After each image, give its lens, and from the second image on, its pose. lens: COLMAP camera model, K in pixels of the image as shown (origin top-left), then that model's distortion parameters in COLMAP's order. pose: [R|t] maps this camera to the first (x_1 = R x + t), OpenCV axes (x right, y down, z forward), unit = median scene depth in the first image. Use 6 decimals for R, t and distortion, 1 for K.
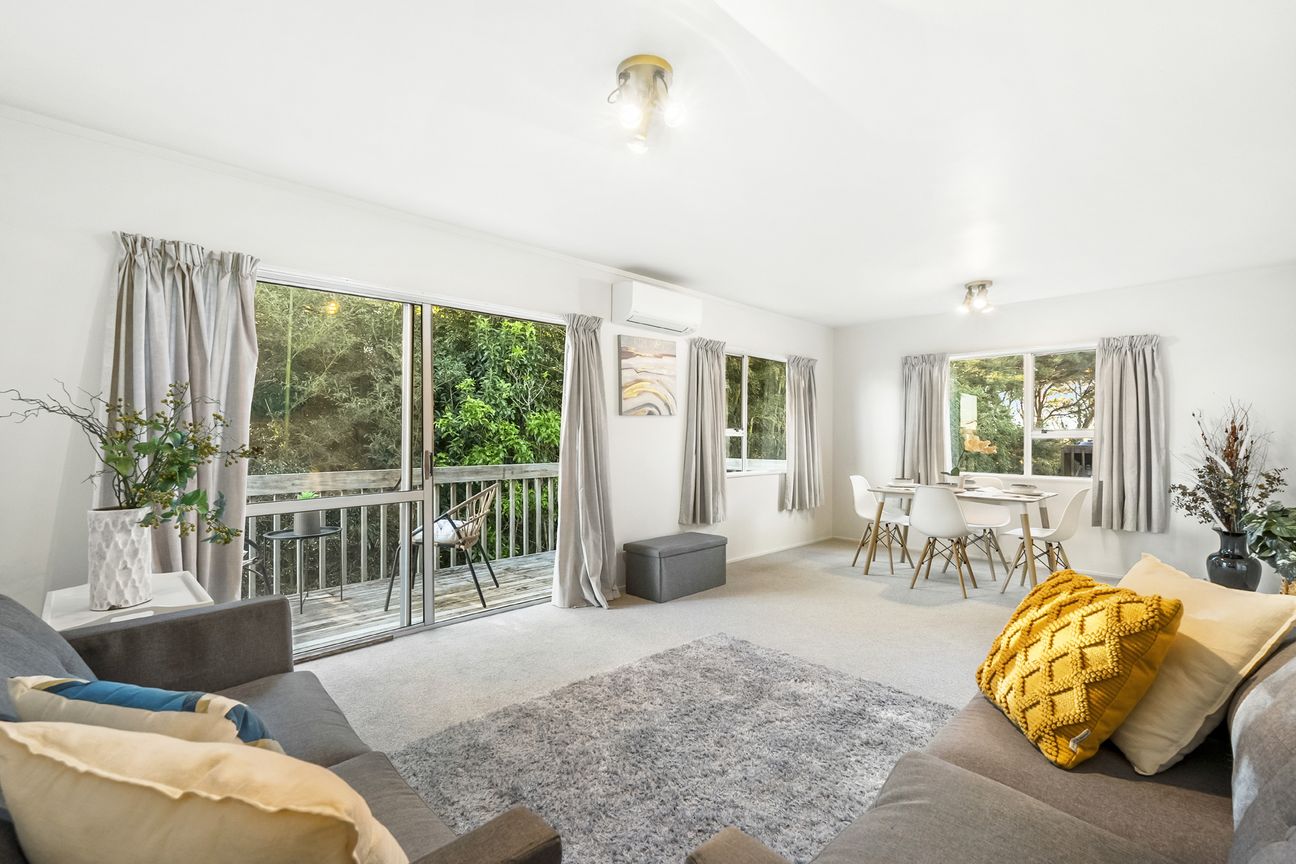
lens RADIAL K [[584.8, 0, 644.6], [0, 584.8, 429.9], [0, 0, 1]] dist [-0.000607, 0.001742]
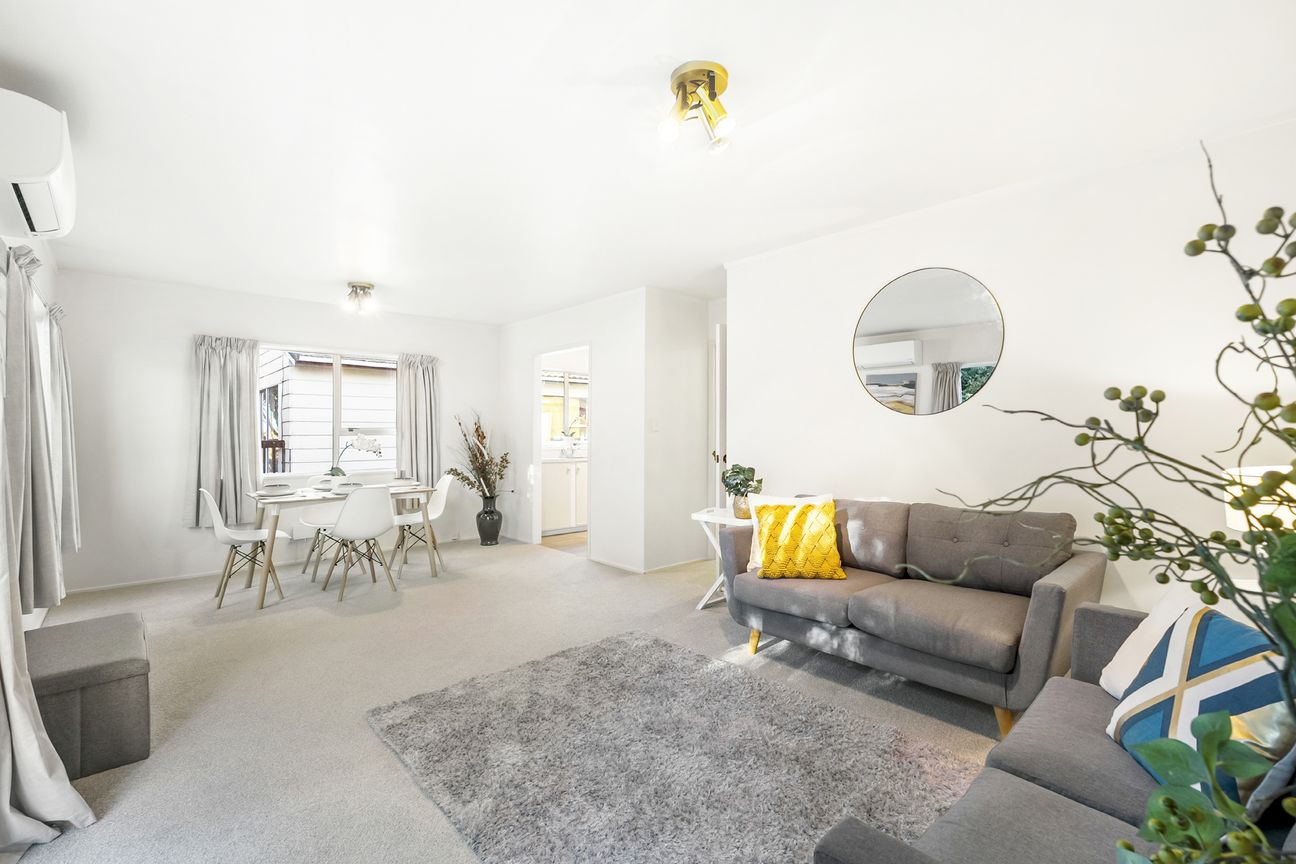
lens RADIAL K [[584.8, 0, 646.7], [0, 584.8, 437.5], [0, 0, 1]] dist [-0.000607, 0.001742]
pose [[0.037897, -0.020307, 0.999075, -0.433265], [-0.013633, 0.999690, 0.020836, -0.013276], [-0.999189, -0.014410, 0.037608, 0.460637]]
